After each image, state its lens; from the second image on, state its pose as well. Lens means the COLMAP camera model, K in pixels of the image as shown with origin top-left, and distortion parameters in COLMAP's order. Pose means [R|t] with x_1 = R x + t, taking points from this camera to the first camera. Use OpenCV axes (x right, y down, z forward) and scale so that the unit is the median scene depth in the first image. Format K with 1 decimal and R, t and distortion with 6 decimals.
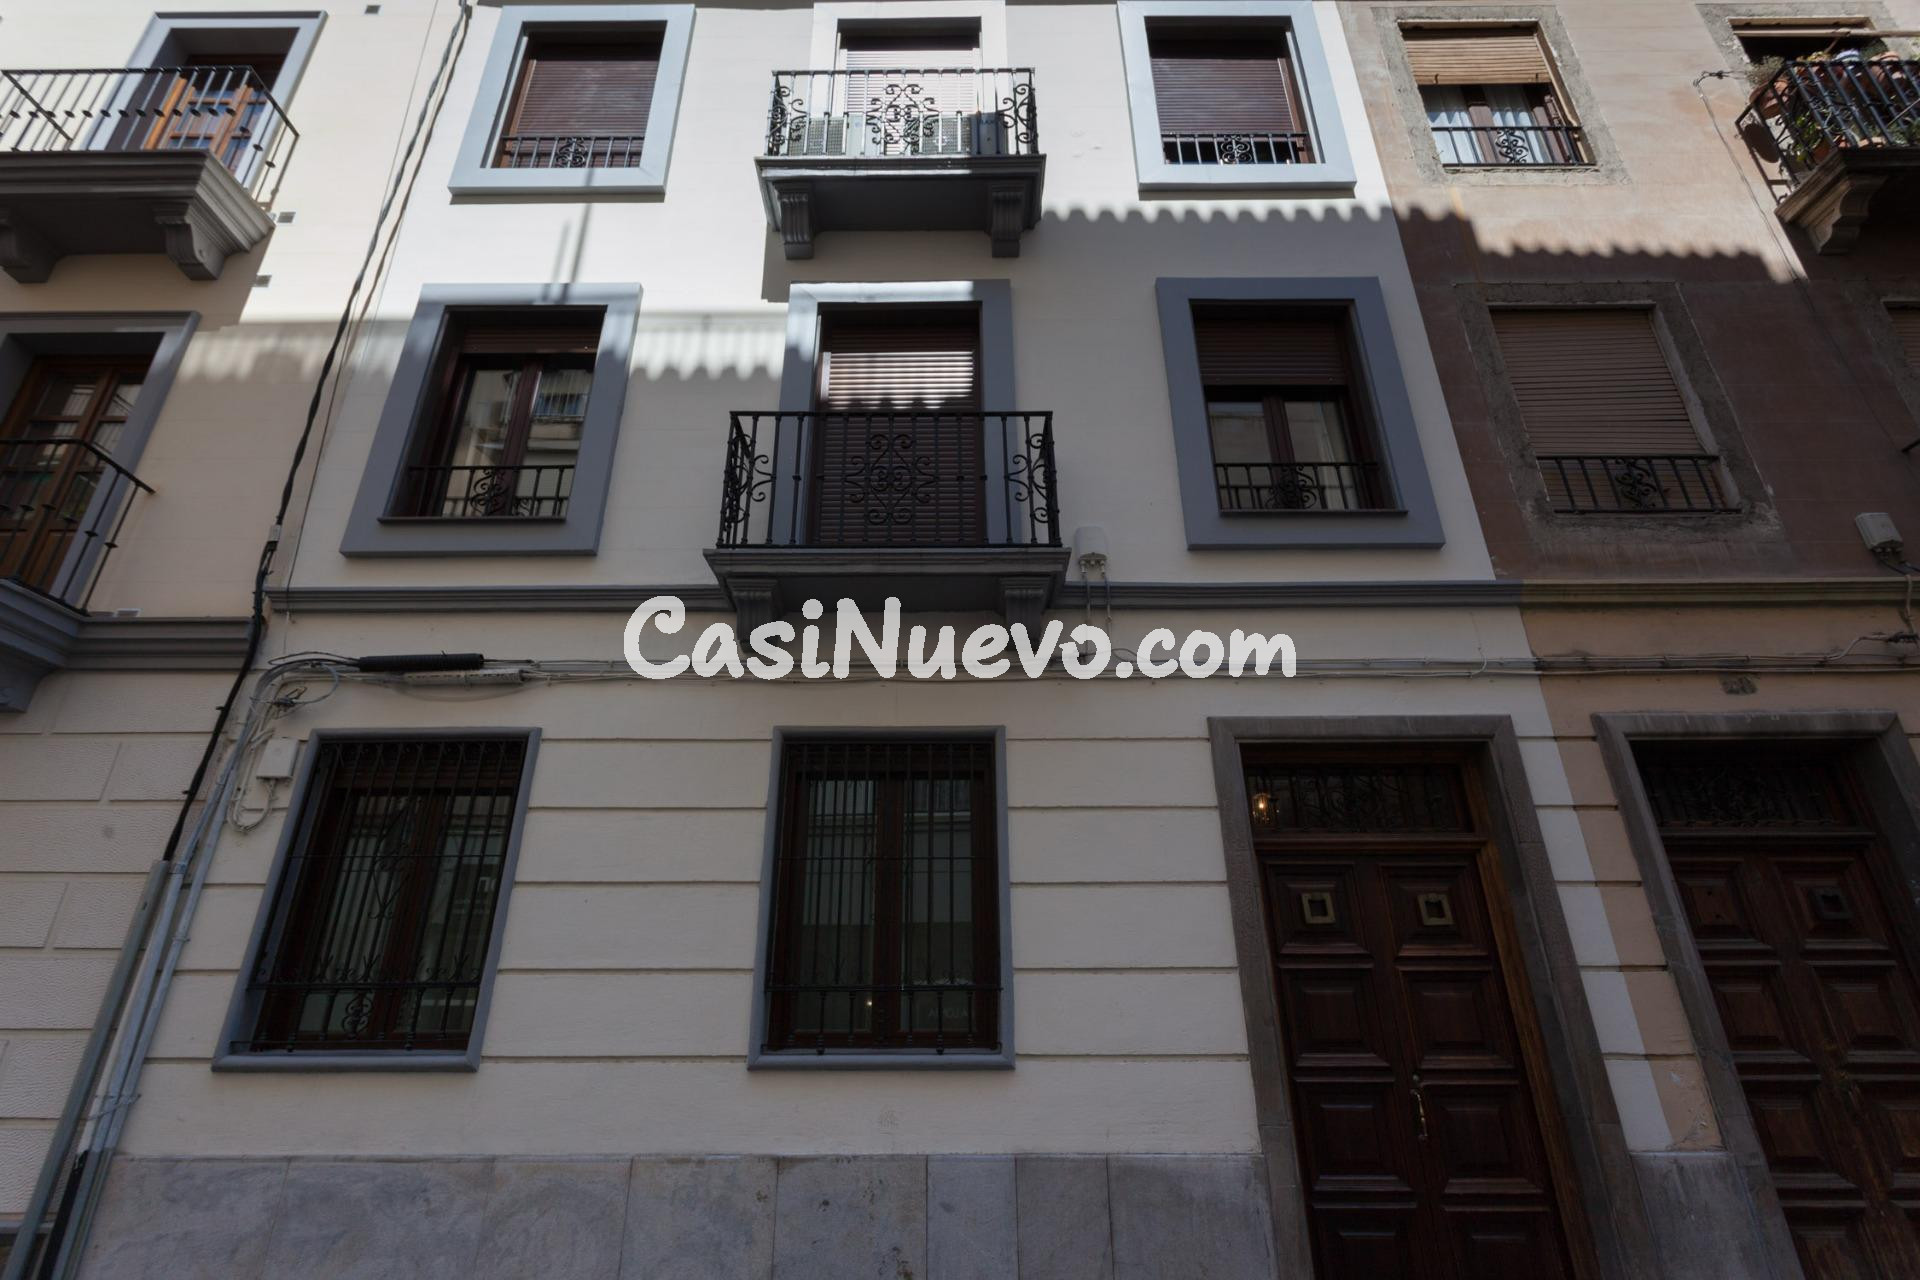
lens RADIAL K [[928.2, 0, 956.6], [0, 928.2, 623.7], [0, 0, 1]] dist [-0.000261, 0.000522]
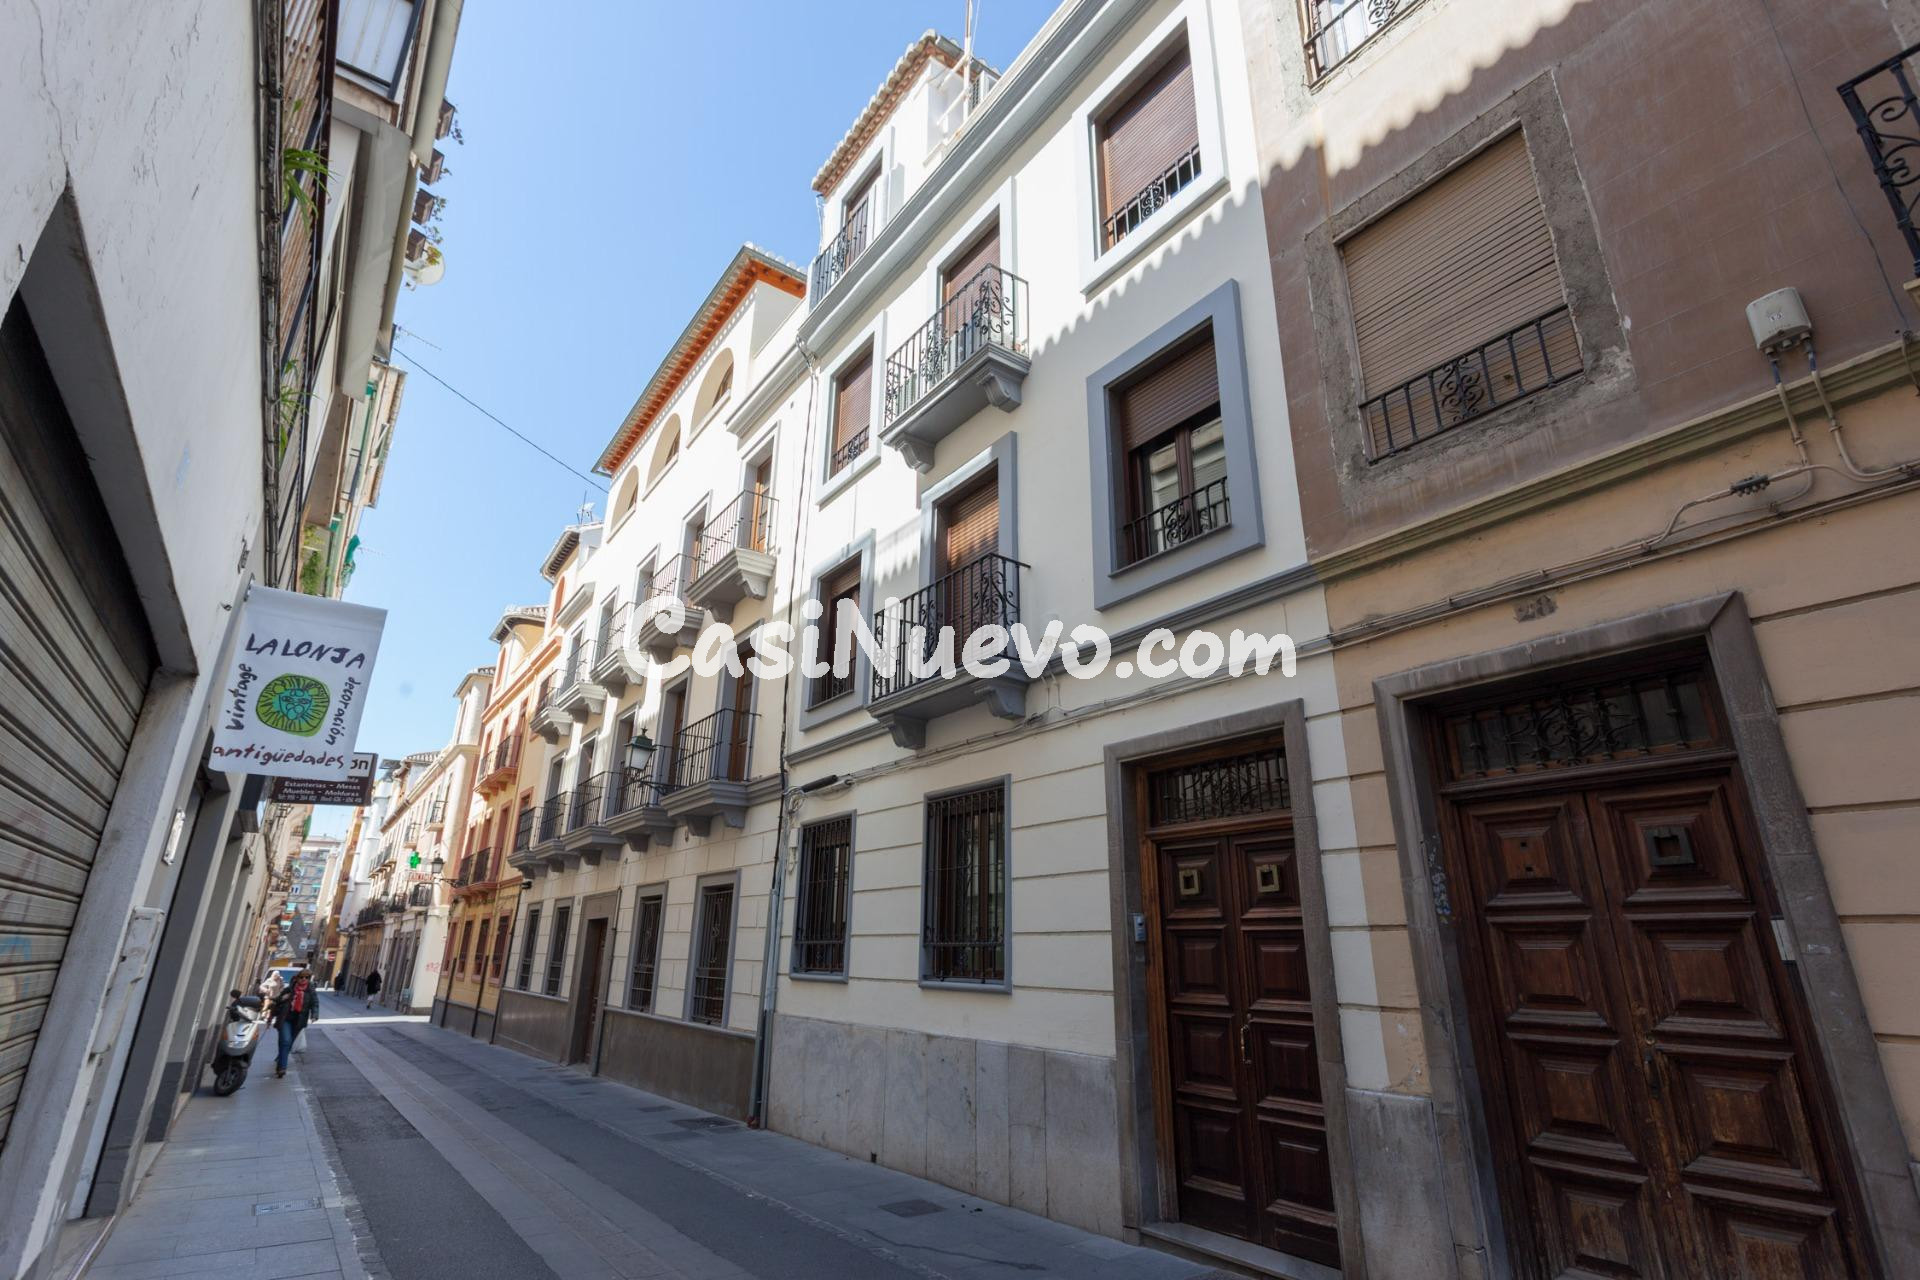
lens RADIAL K [[928.2, 0, 951.0], [0, 928.2, 633.6], [0, 0, 1]] dist [-0.000261, 0.000522]
pose [[0.577082, -0.257271, -0.775105, 1.275663], [0.320688, 0.944239, -0.074651, -0.023880], [0.751090, -0.205487, 0.627407, 0.031595]]
